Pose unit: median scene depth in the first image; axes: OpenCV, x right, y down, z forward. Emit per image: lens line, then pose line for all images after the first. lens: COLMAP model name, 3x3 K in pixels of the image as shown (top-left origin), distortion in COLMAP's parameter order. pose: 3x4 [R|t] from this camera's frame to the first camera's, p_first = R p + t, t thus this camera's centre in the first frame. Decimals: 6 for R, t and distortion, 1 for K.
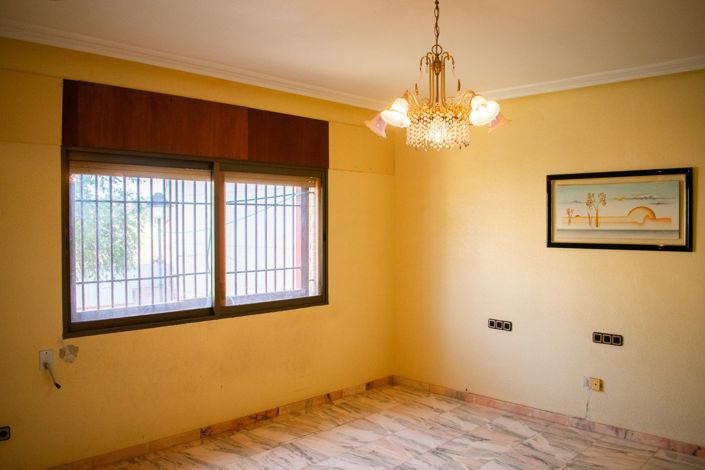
lens RADIAL K [[562.9, 0, 356.8], [0, 562.9, 234.1], [0, 0, 1]] dist [-0.086079, 0.012108]
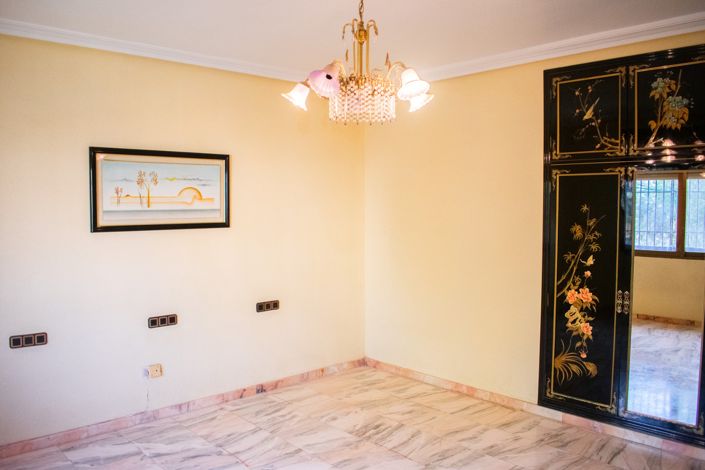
lens RADIAL K [[557.0, 0, 354.9], [0, 557.0, 234.8], [0, 0, 1]] dist [-0.091455, 0.016066]
pose [[0.055444, -0.057070, 0.996829, -0.502732], [0.022400, 0.998185, 0.055901, -0.010956], [-0.998211, 0.019229, 0.056621, 0.608101]]
